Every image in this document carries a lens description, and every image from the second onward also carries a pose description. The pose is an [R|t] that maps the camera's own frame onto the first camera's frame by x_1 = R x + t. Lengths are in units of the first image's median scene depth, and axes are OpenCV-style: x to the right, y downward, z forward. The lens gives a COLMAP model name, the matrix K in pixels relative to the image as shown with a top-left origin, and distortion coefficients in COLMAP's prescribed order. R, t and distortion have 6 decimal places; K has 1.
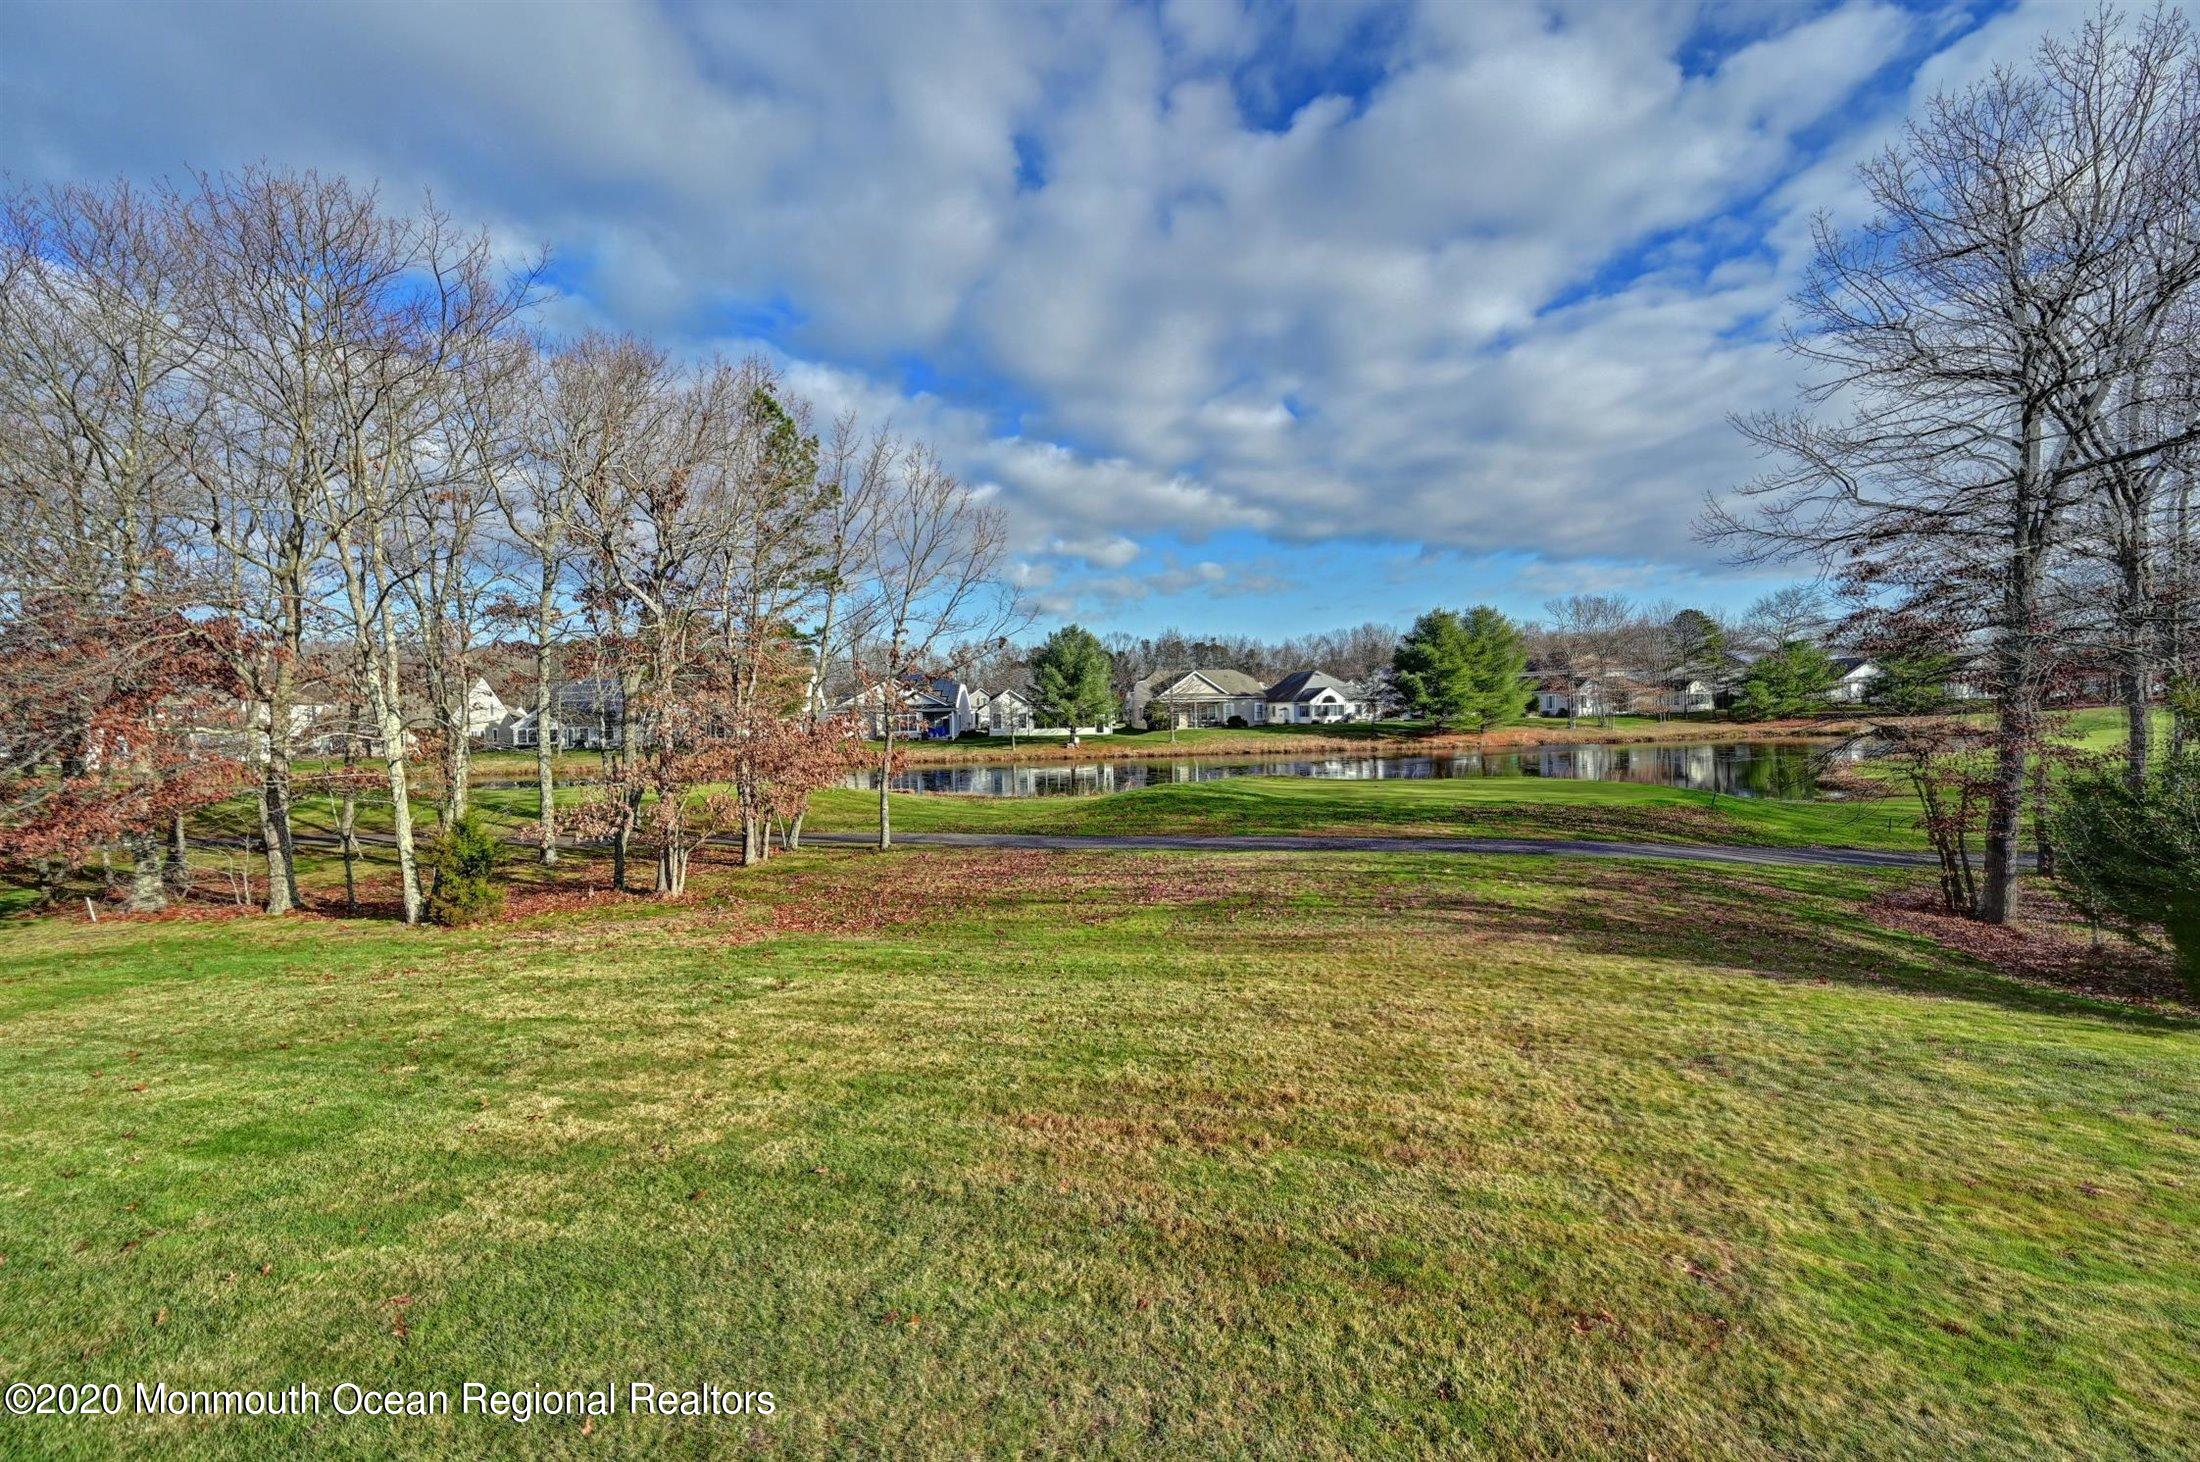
lens RADIAL K [[886.1, 0, 1096.5], [0, 886.1, 742.7], [0, 0, 1]] dist [0.002002, 0.000566]
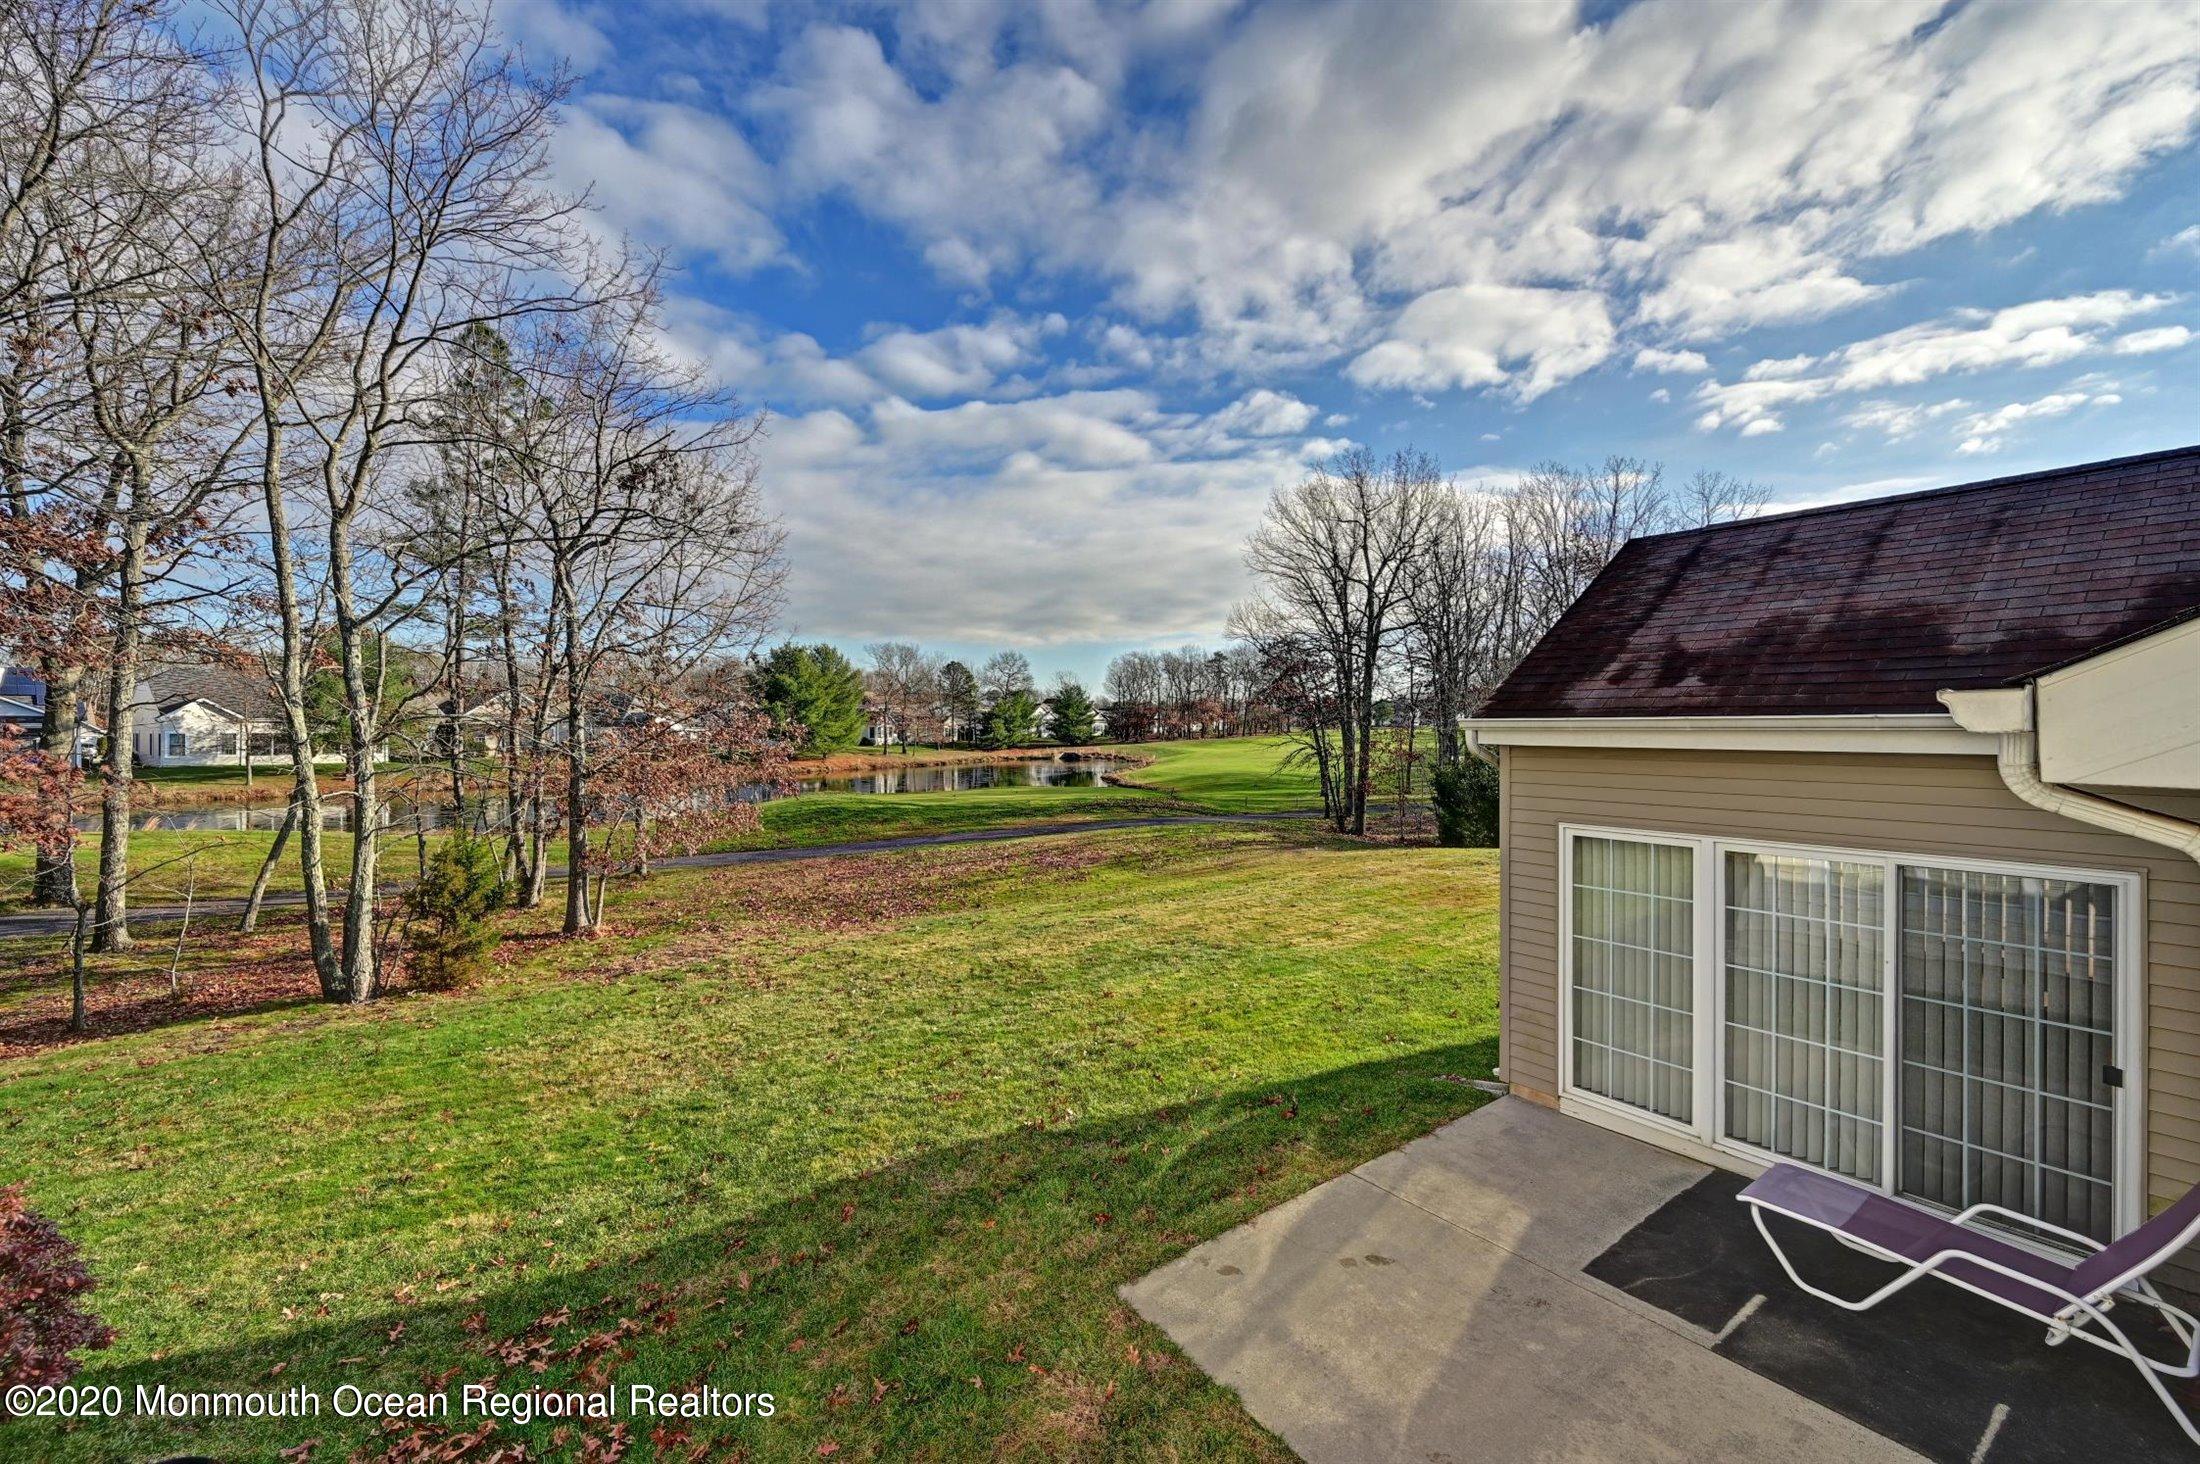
lens RADIAL K [[886.1, 0, 1096.5], [0, 886.1, 743.7], [0, 0, 1]] dist [0.002002, 0.000566]
pose [[0.662934, 0.008151, 0.748633, -0.151987], [0.017096, 0.999515, -0.026022, 0.004546], [-0.748482, 0.030049, 0.662473, 0.014491]]
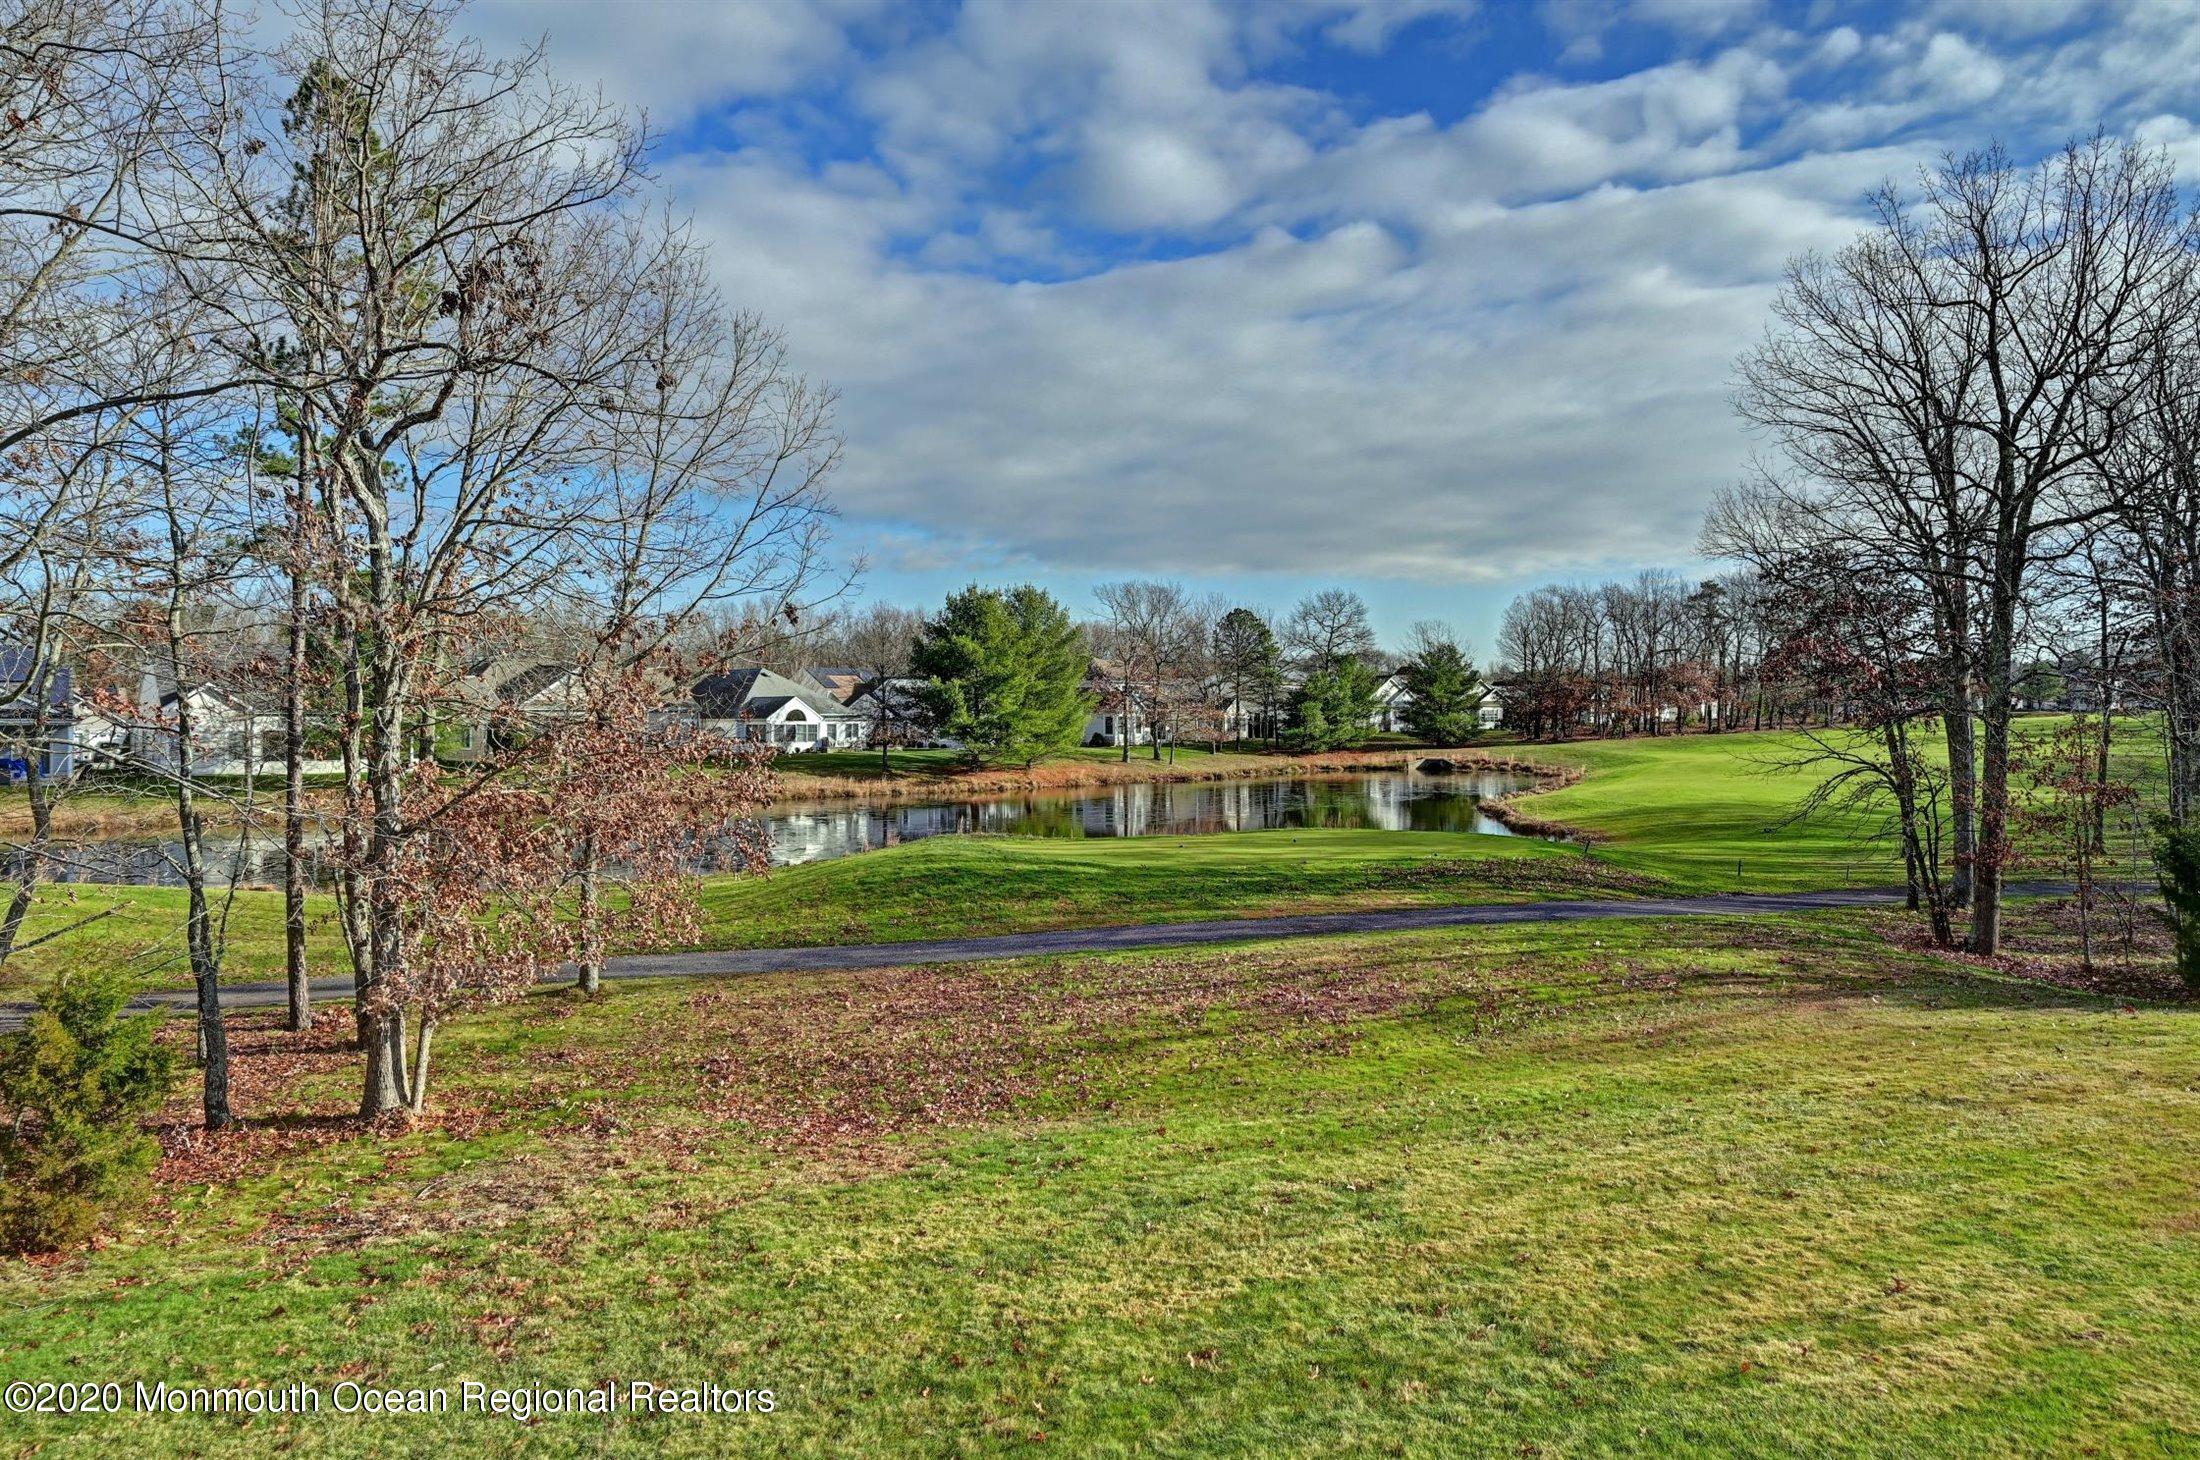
lens RADIAL K [[1422.3, 0, 1105.8], [0, 1422.3, 716.5], [0, 0, 1]] dist [0.000273, -0.001058]
pose [[0.838008, 0.017939, 0.545363, -0.109801], [0.008170, 0.998935, -0.045412, -0.000441], [-0.545597, 0.042511, 0.836969, 0.032368]]
